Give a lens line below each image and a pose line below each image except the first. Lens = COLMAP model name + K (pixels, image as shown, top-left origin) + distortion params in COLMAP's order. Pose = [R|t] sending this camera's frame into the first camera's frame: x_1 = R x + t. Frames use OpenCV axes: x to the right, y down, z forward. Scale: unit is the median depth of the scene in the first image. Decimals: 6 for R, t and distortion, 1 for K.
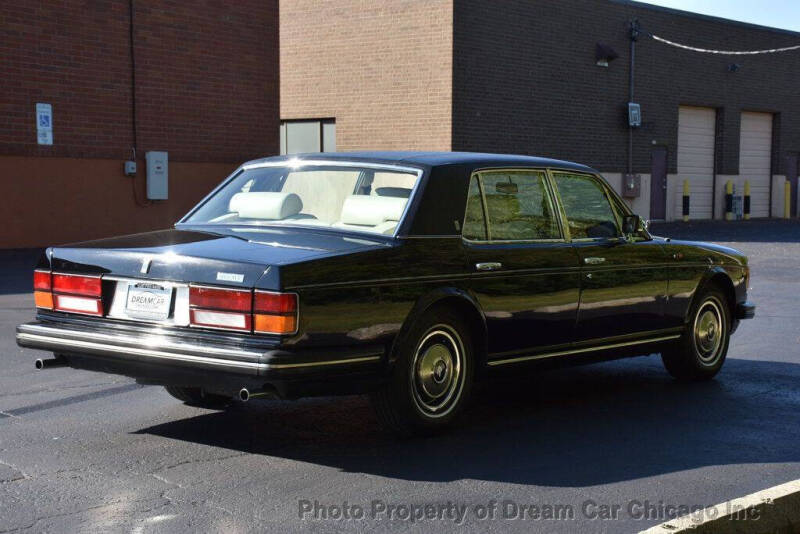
lens RADIAL K [[1397.3, 0, 400.0], [0, 1397.3, 267.0], [0, 0, 1]] dist [0.324235, 0.107296]
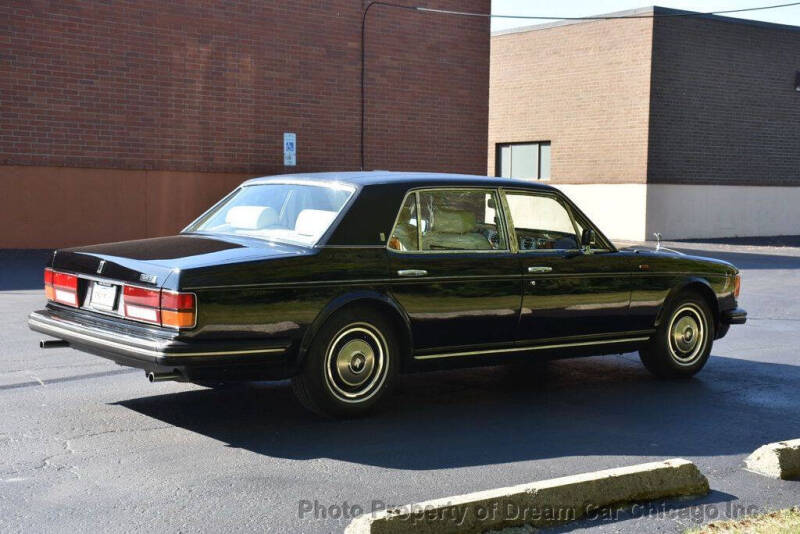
lens RADIAL K [[1158.1, 0, 400.0], [0, 1158.1, 267.0], [0, 0, 1]] dist [0.183813, 0.083755]
pose [[0.974234, 0.020639, -0.224595, 0.205613], [-0.020028, 0.999787, 0.004997, -0.007700], [0.224650, -0.000370, 0.974439, 0.054827]]
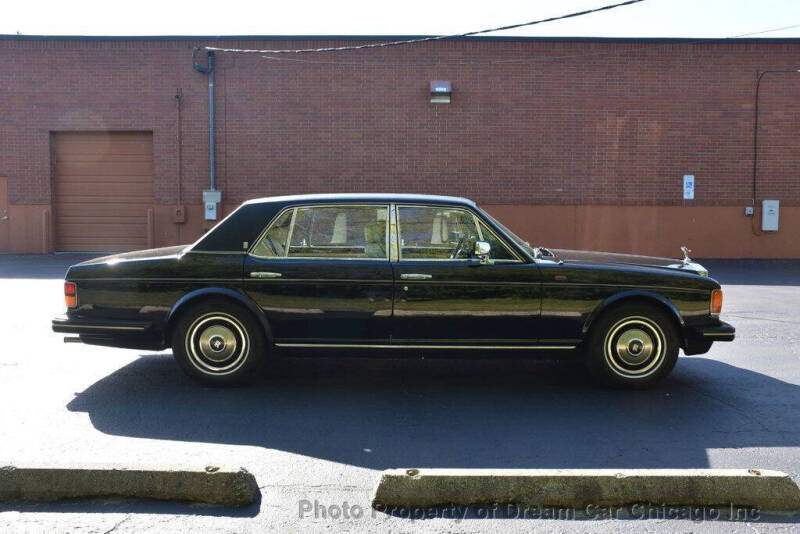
lens RADIAL K [[717.3, 0, 400.0], [0, 717.3, 267.0], [0, 0, 1]] dist [-0.037176, 0.019358]
pose [[0.622732, 0.043005, -0.781253, 0.544076], [-0.040584, 0.998920, 0.022637, -0.023234], [0.781382, 0.017609, 0.623804, 0.507273]]
